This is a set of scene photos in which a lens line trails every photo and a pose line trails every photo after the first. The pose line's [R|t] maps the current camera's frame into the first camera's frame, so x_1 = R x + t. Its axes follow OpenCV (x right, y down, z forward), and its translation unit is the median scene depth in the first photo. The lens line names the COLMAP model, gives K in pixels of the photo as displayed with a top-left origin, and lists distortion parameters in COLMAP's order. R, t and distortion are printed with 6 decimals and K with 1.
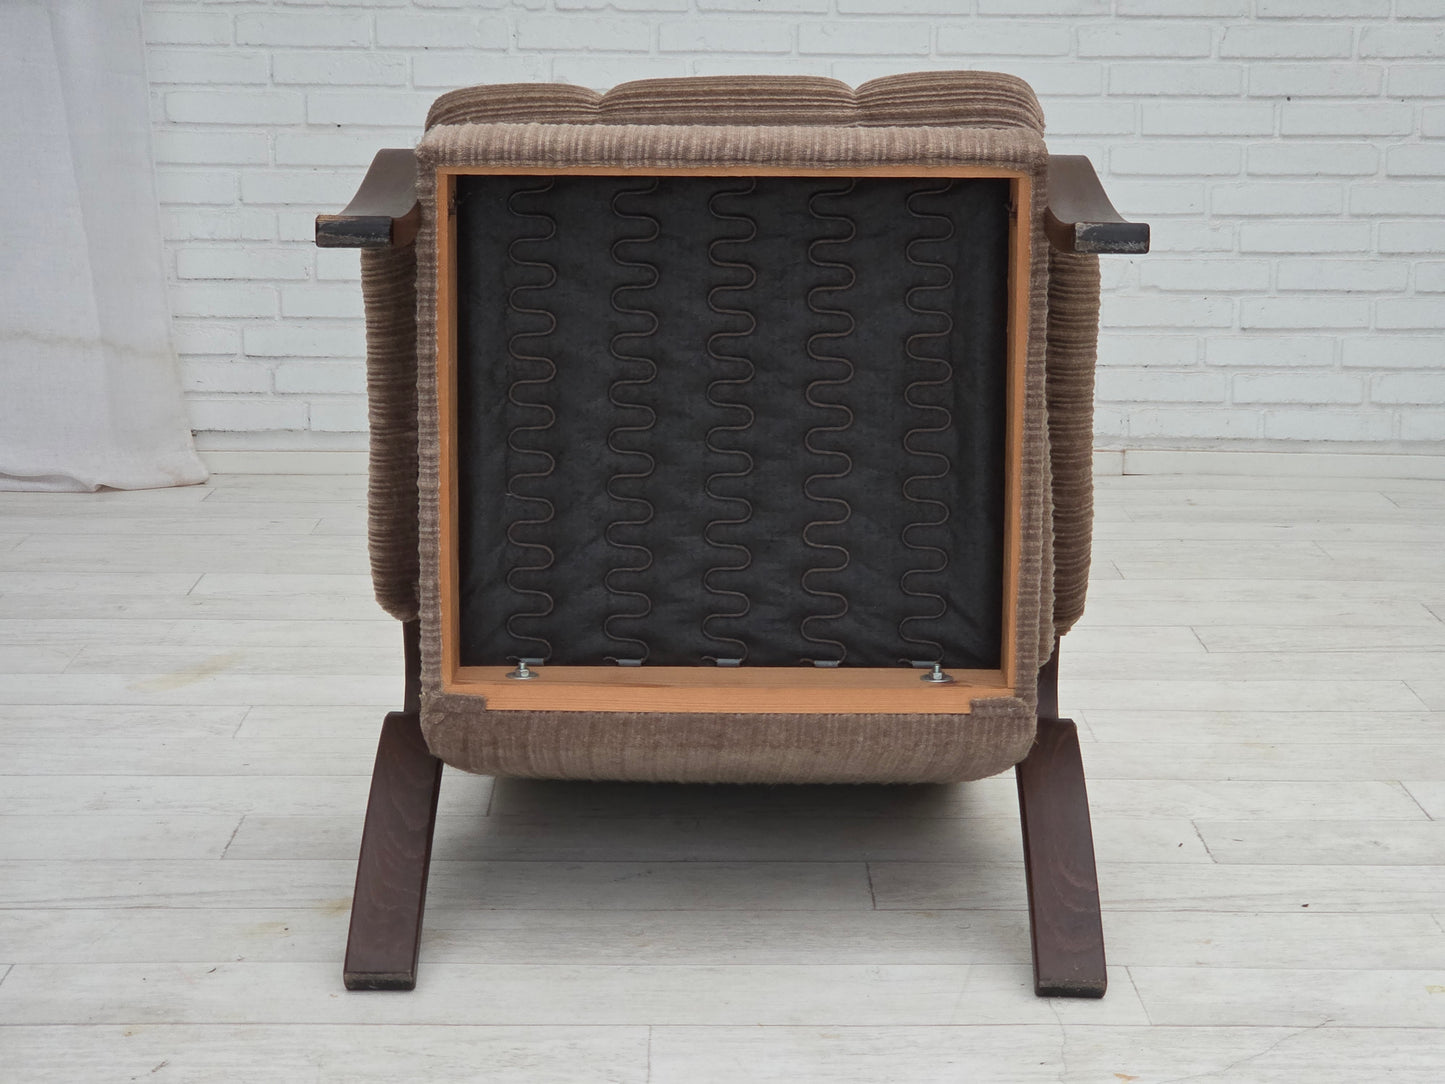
lens RADIAL K [[2698.7, 0, 764.2], [0, 2698.7, 548.8], [0, 0, 1]] dist [0.040481, 0.276791]
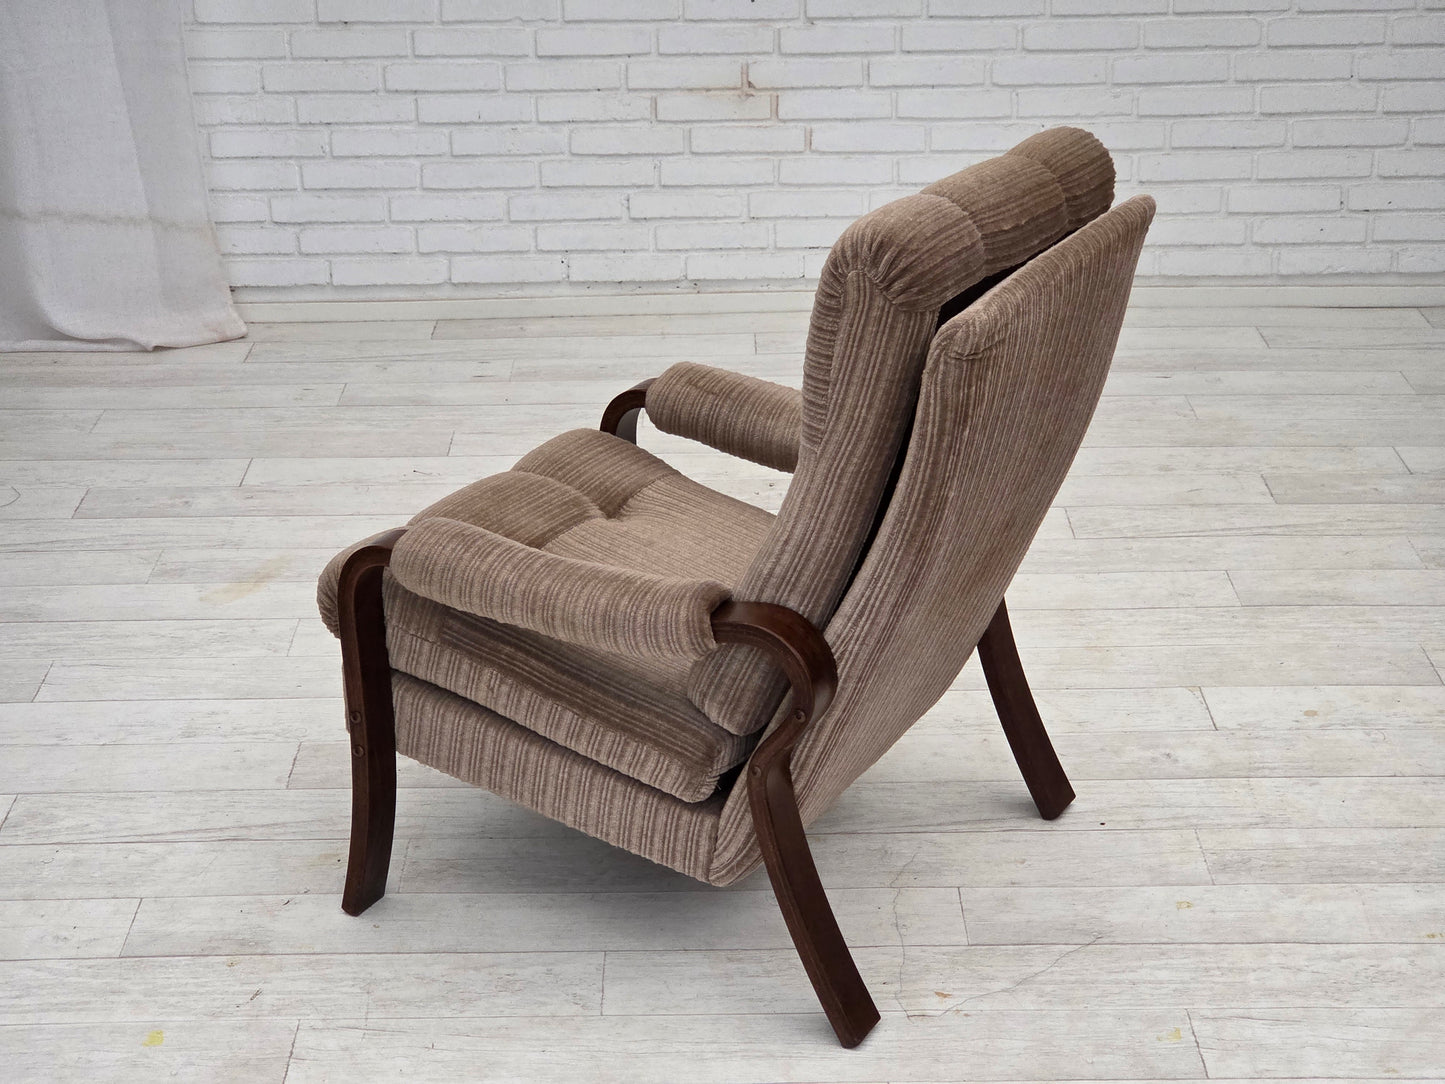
lens RADIAL K [[2697.0, 0, 736.6], [0, 2697.0, 549.4], [0, 0, 1]] dist [0.024558, 0.437253]
pose [[0.999687, -0.014785, -0.020181, 0.028363], [0.017966, 0.985653, 0.167823, -0.130199], [0.017411, -0.168133, 0.985610, -0.164872]]
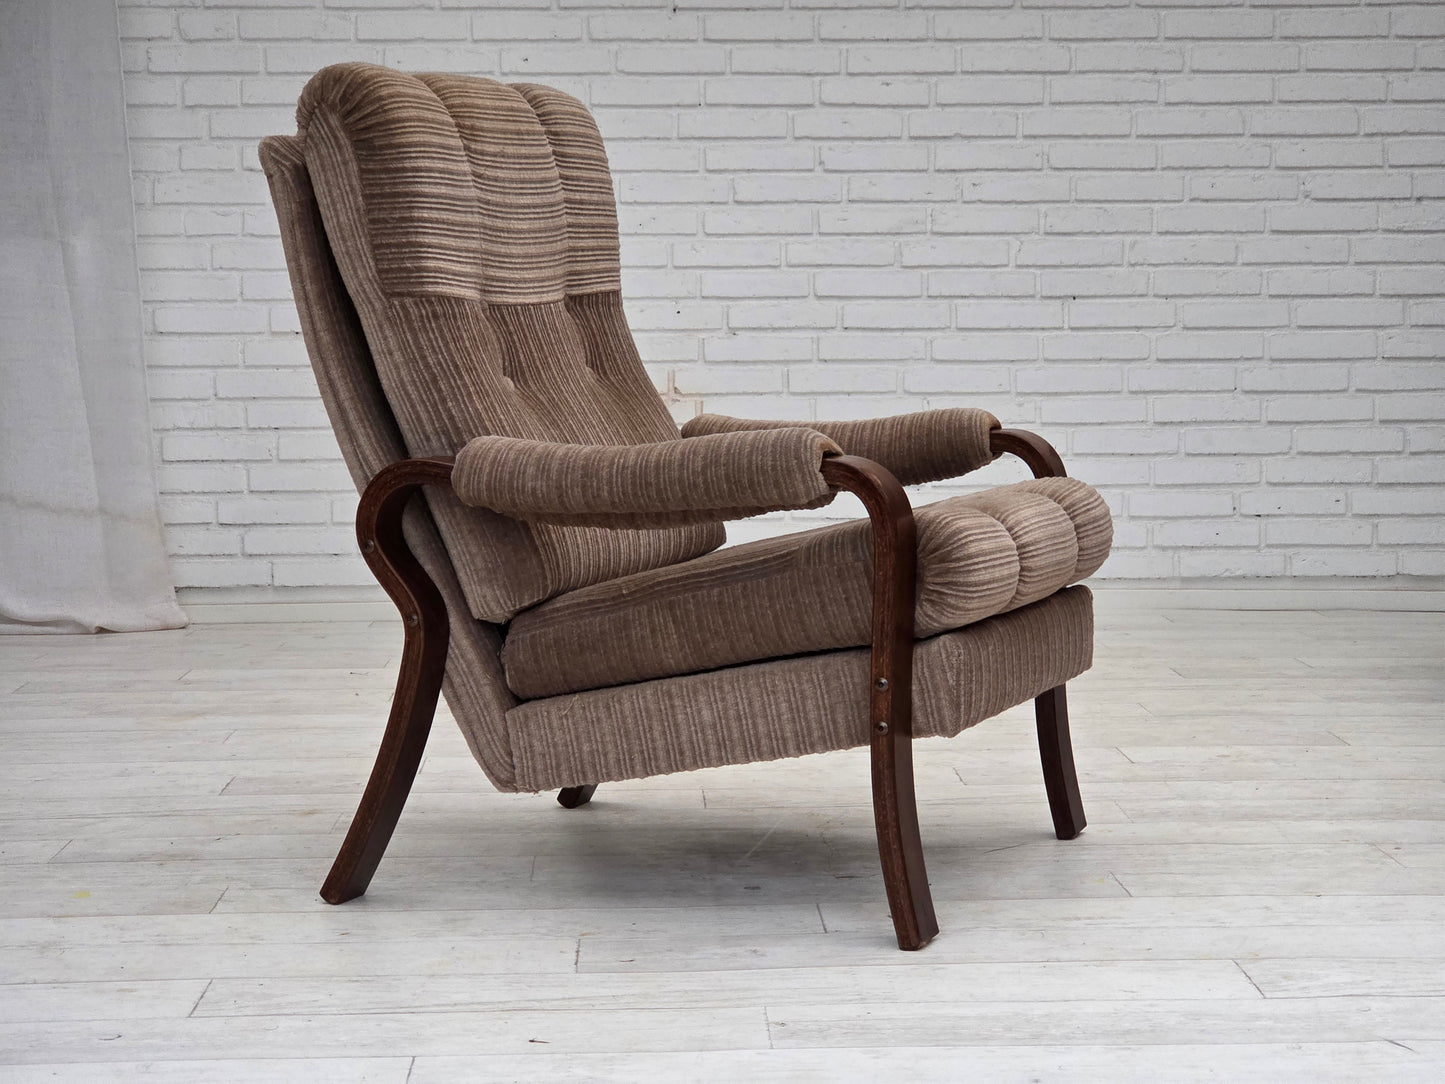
lens RADIAL K [[2689.3, 0, 763.9], [0, 2689.3, 579.4], [0, 0, 1]] dist [-0.027784, 0.986105]
pose [[0.999534, -0.020582, 0.022532, 0.023958], [0.023003, 0.993322, -0.113058, 0.098732], [-0.020054, 0.113524, 0.993333, -0.200356]]
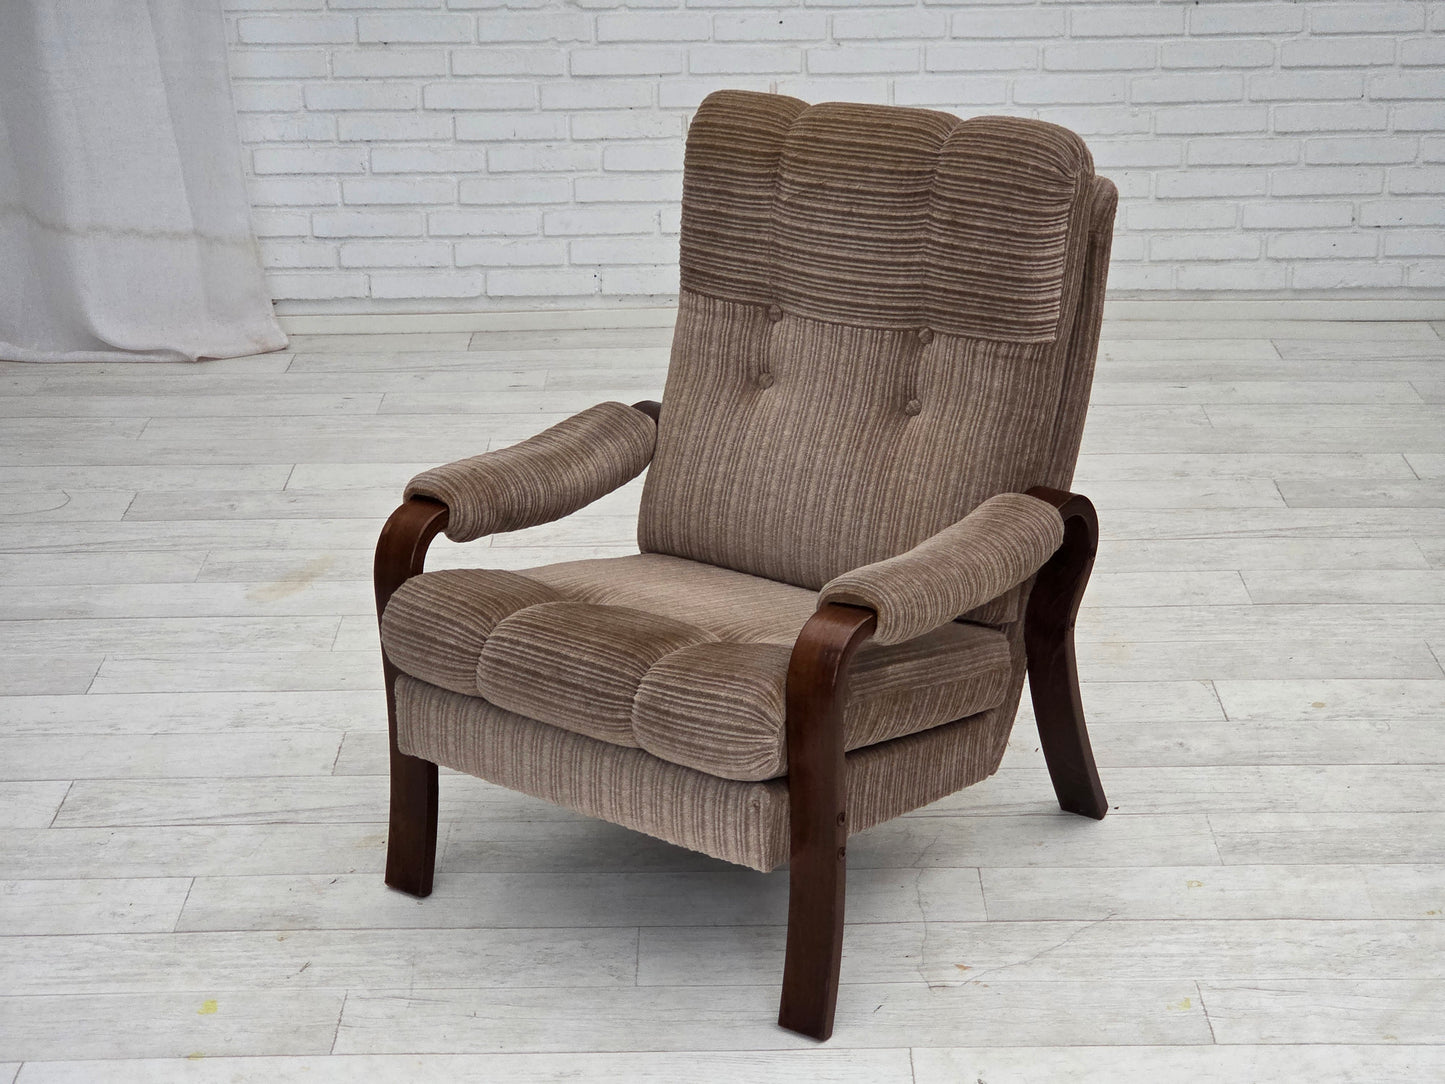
lens RADIAL K [[2694.7, 0, 765.6], [0, 2694.7, 546.4], [0, 0, 1]] dist [0.013785, 0.515030]
pose [[0.999711, -0.014248, -0.019343, 0.028328], [0.017115, 0.987416, 0.157217, -0.126324], [0.016859, -0.157503, 0.987375, -0.196437]]
